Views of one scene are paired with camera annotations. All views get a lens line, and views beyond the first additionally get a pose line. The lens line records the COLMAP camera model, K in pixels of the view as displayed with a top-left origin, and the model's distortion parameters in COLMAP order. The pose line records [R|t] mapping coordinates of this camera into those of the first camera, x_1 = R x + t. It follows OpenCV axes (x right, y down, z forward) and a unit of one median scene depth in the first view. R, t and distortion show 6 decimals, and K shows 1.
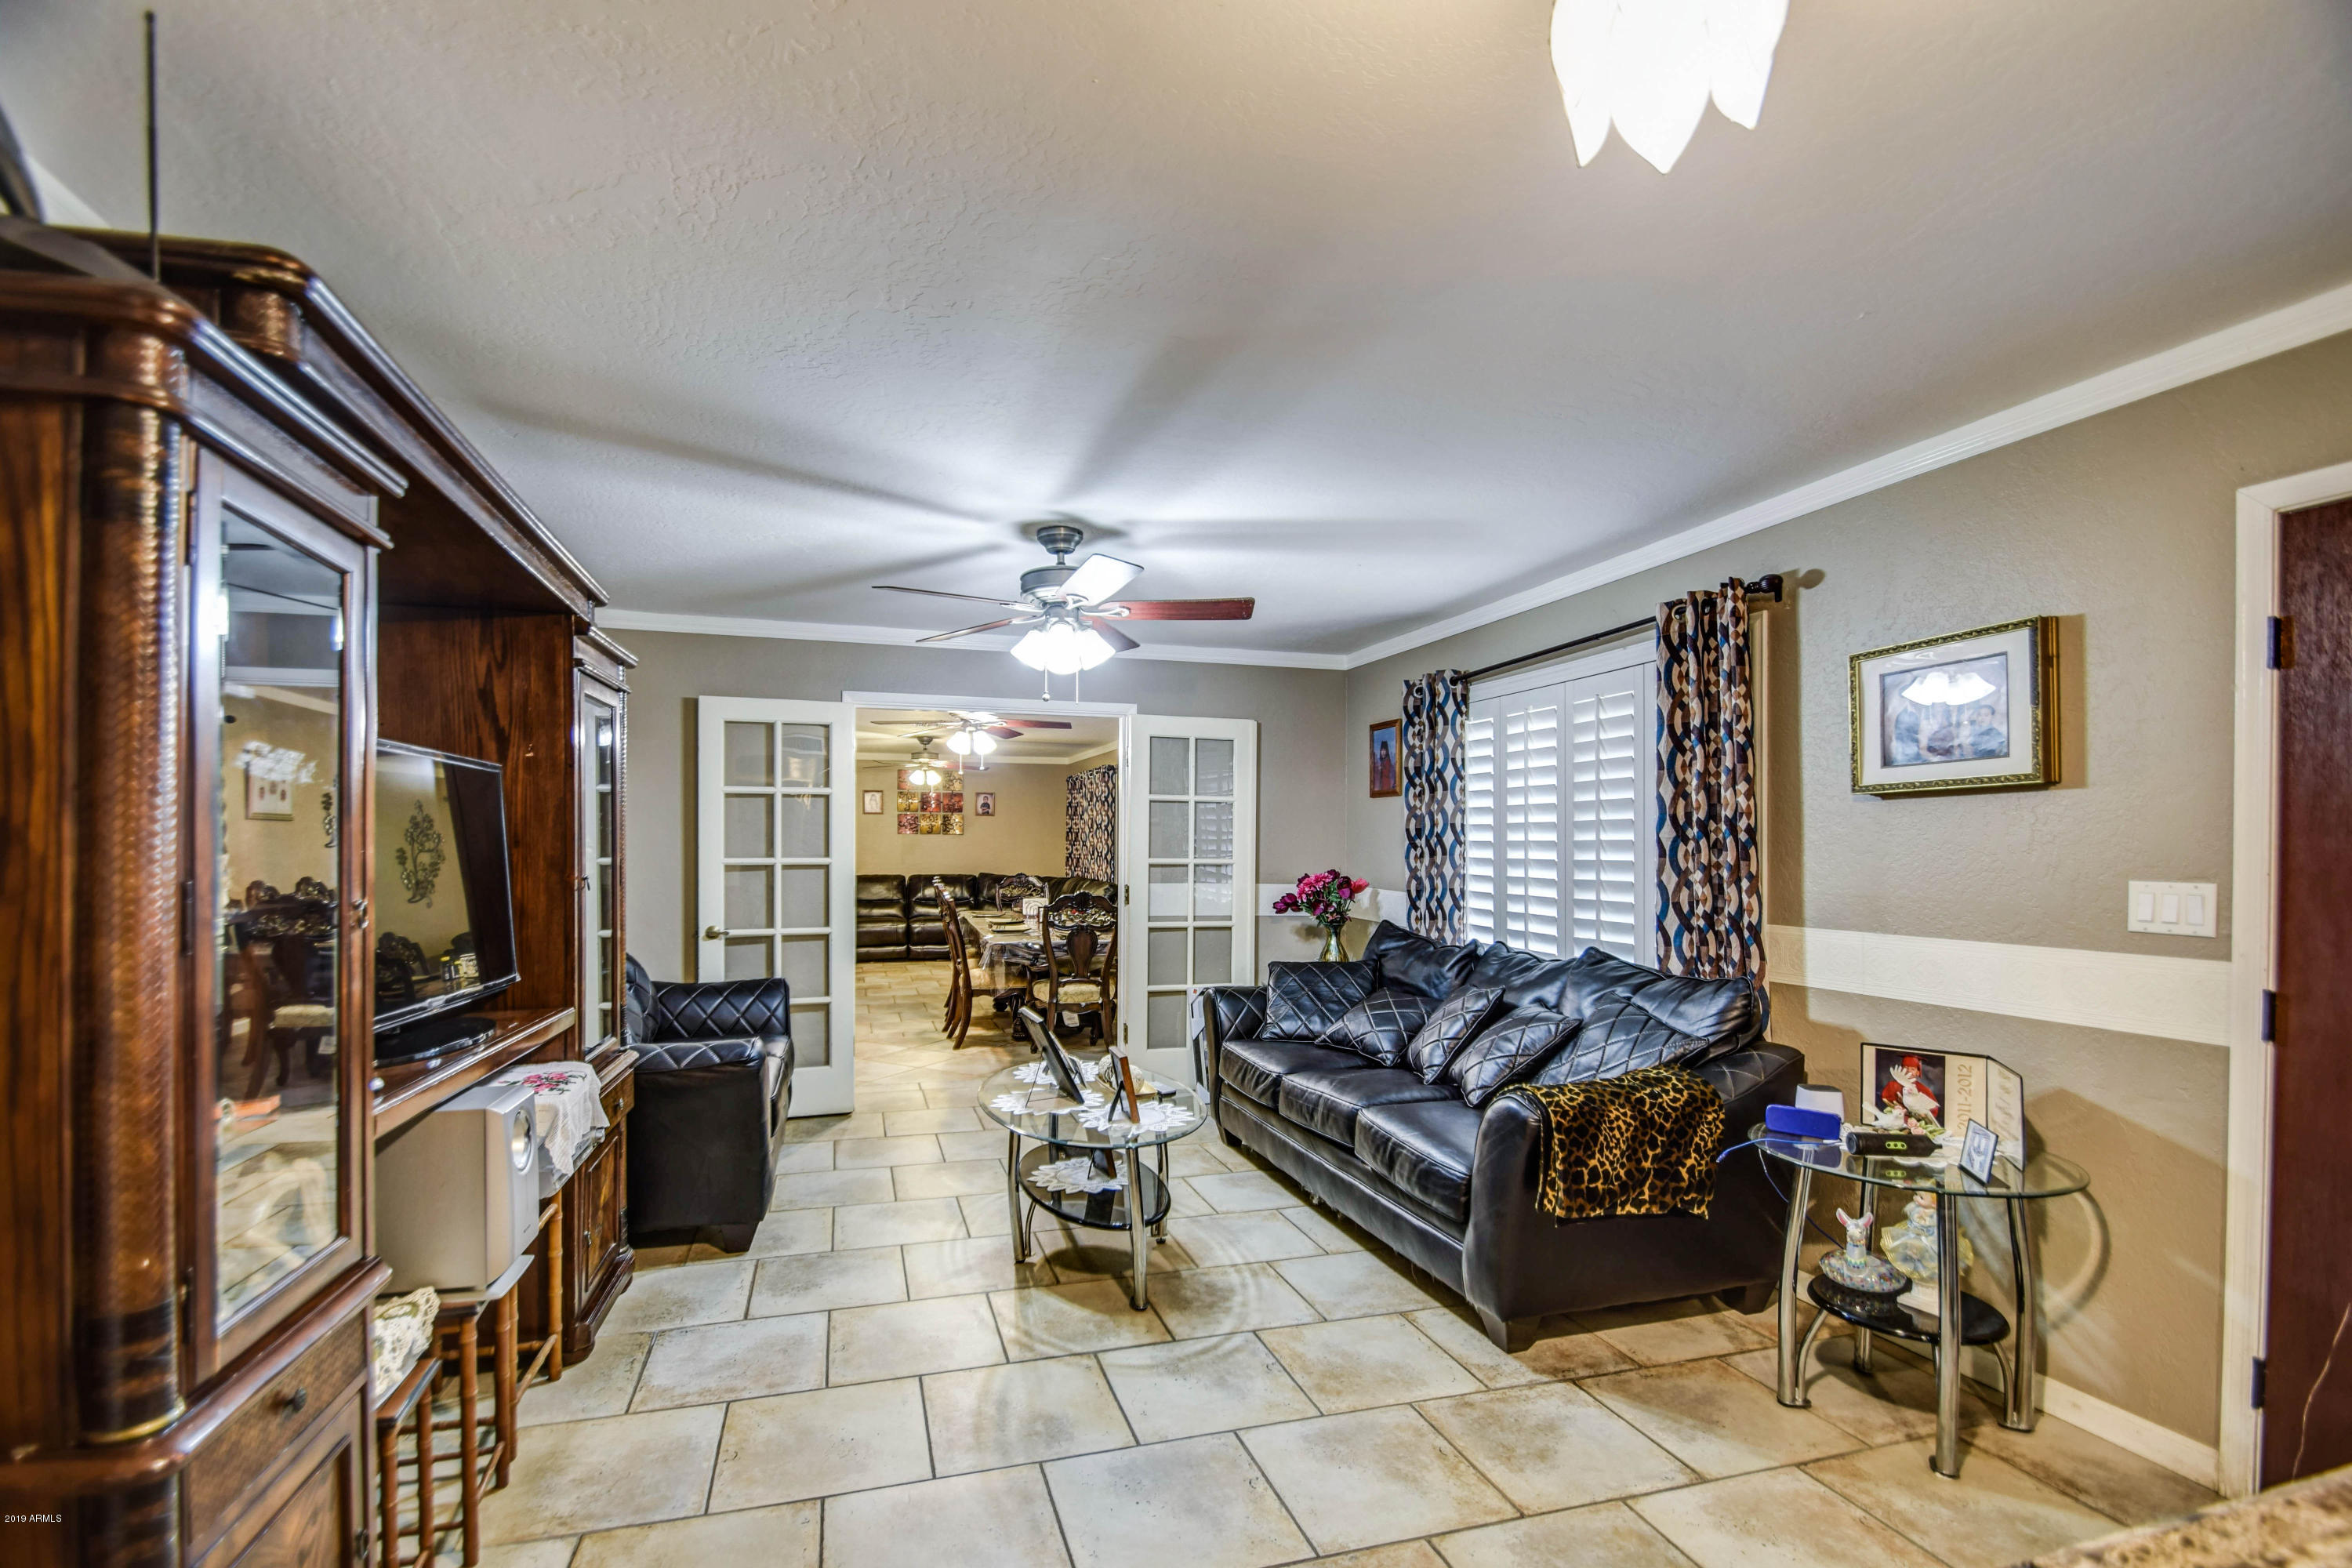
lens RADIAL K [[1063.2, 0, 1184.8], [0, 1063.2, 826.6], [0, 0, 1]] dist [0.016720, -0.020755]
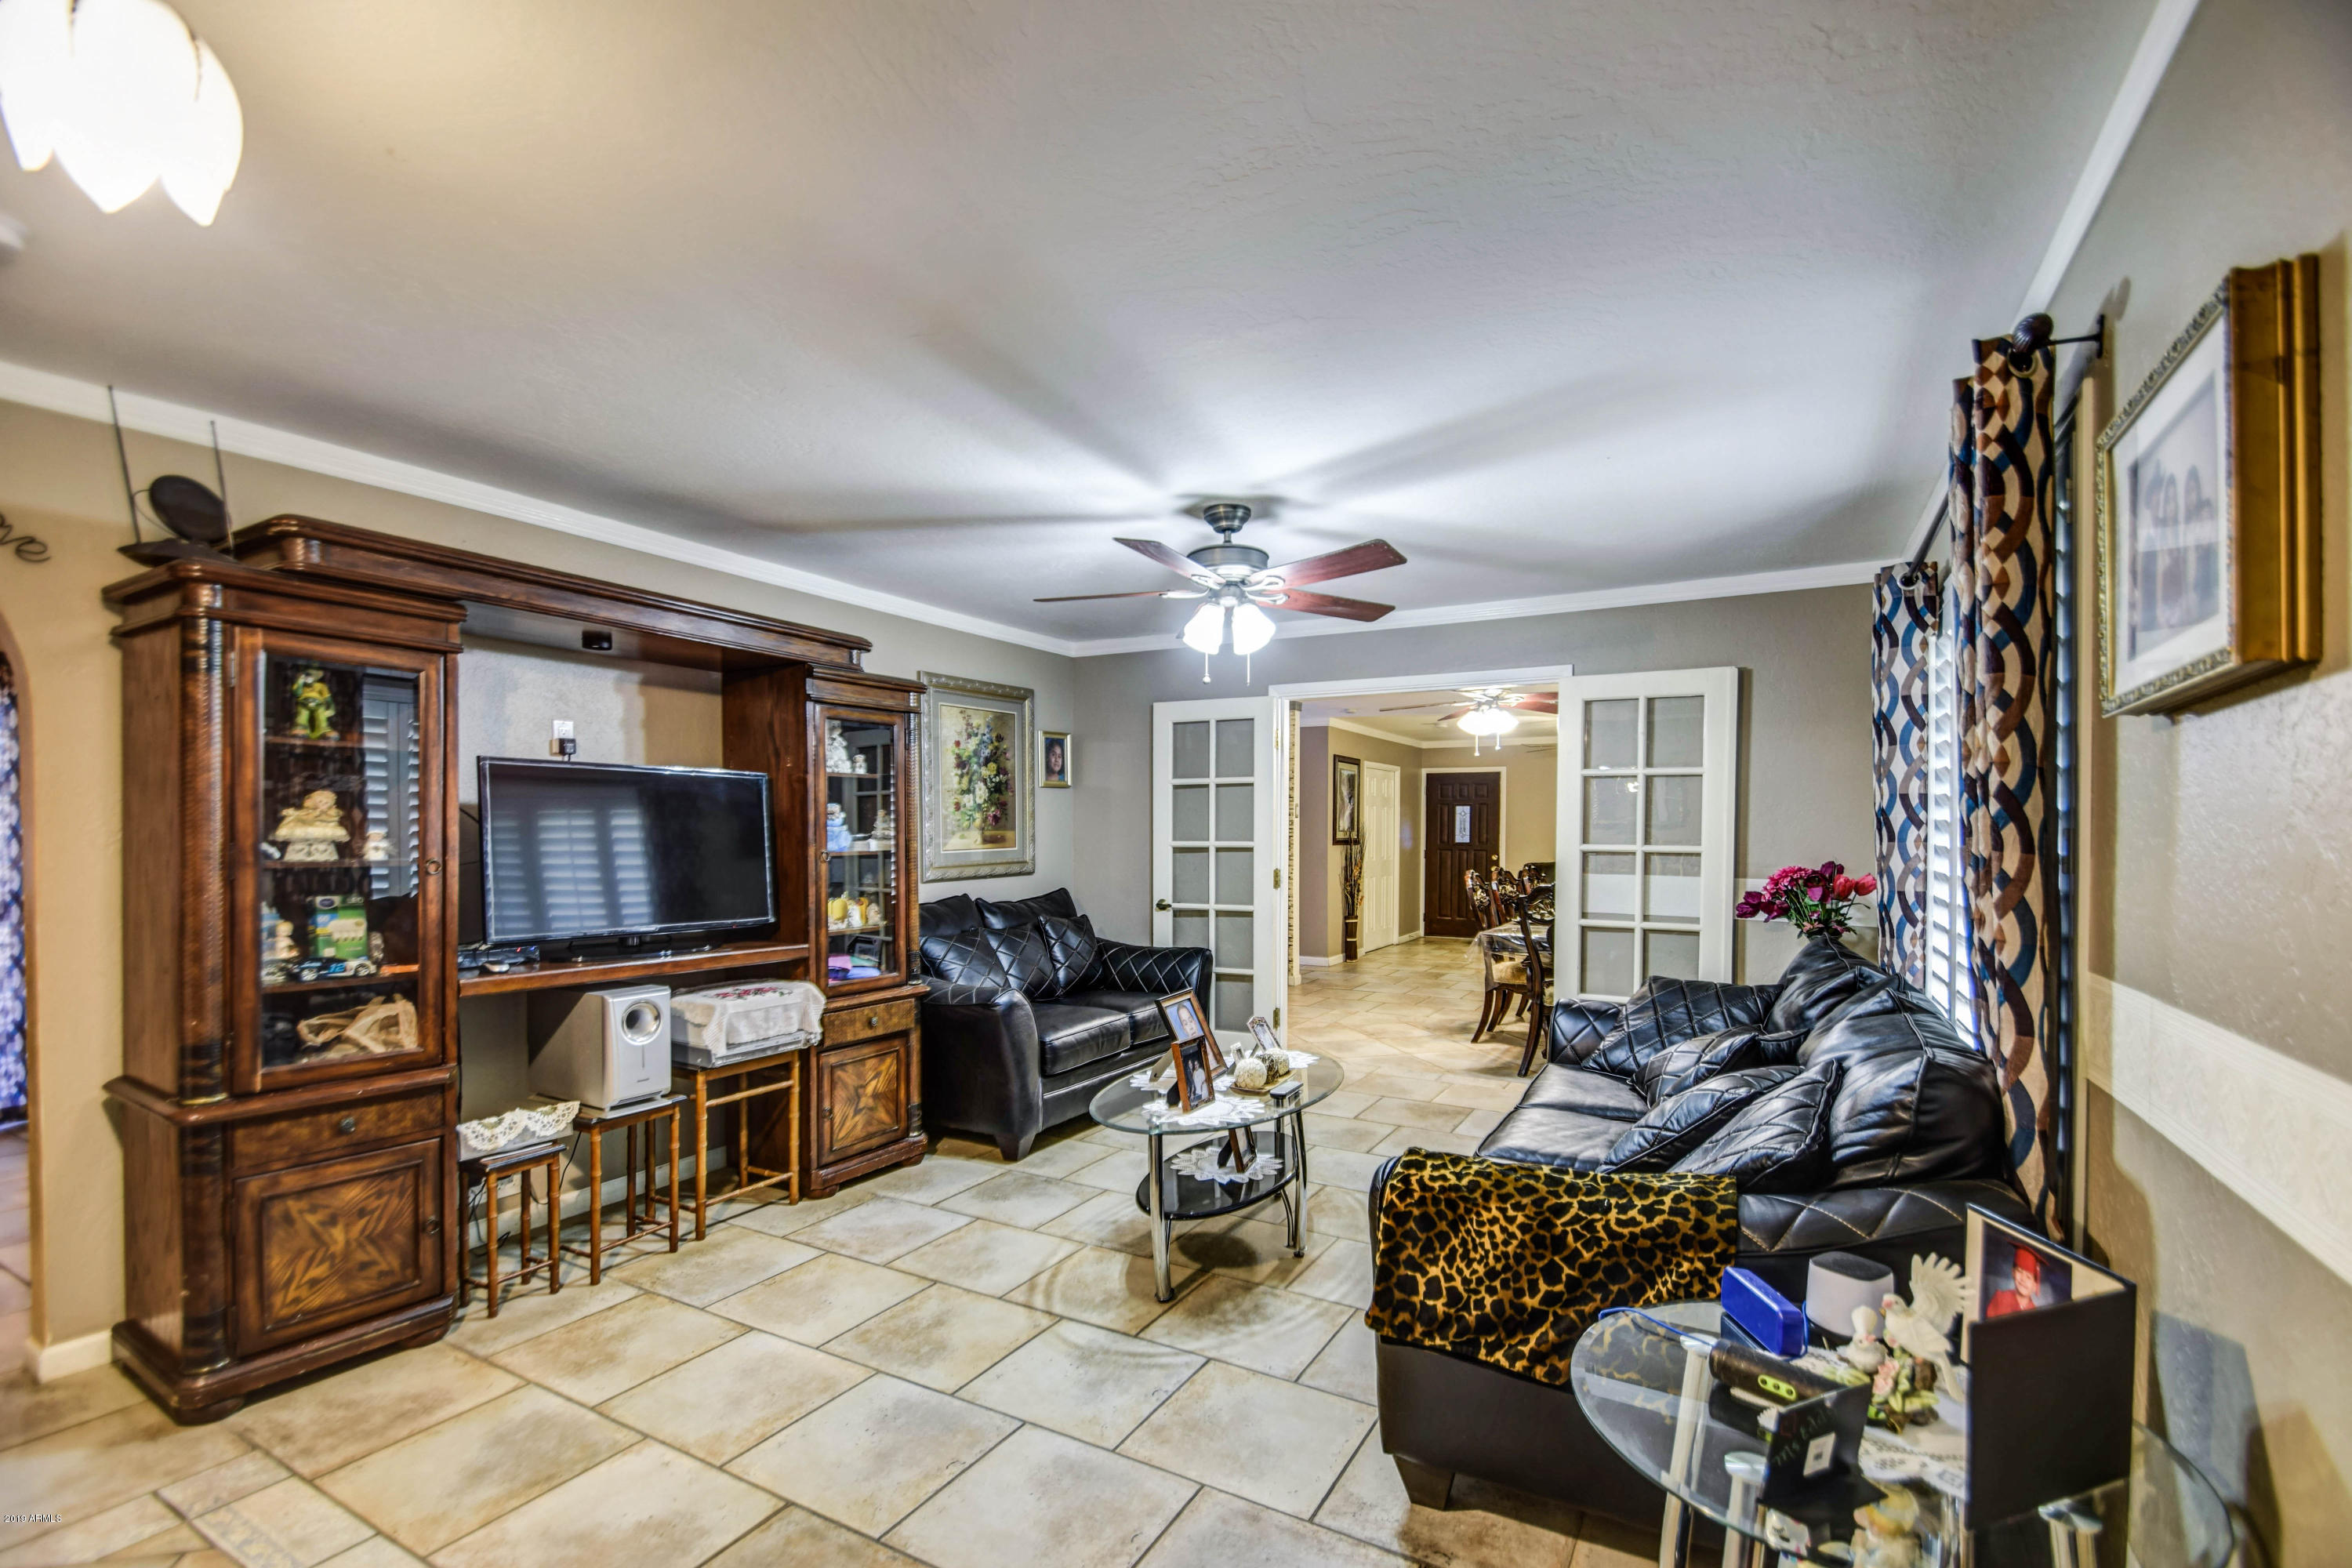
lens RADIAL K [[1063.2, 0, 1184.8], [0, 1063.2, 826.6], [0, 0, 1]] dist [0.016720, -0.020755]
pose [[0.690989, -0.005609, -0.722843, 0.669545], [0.014059, 0.999885, 0.005680, 0.011478], [0.722728, -0.014087, 0.690989, 0.337899]]
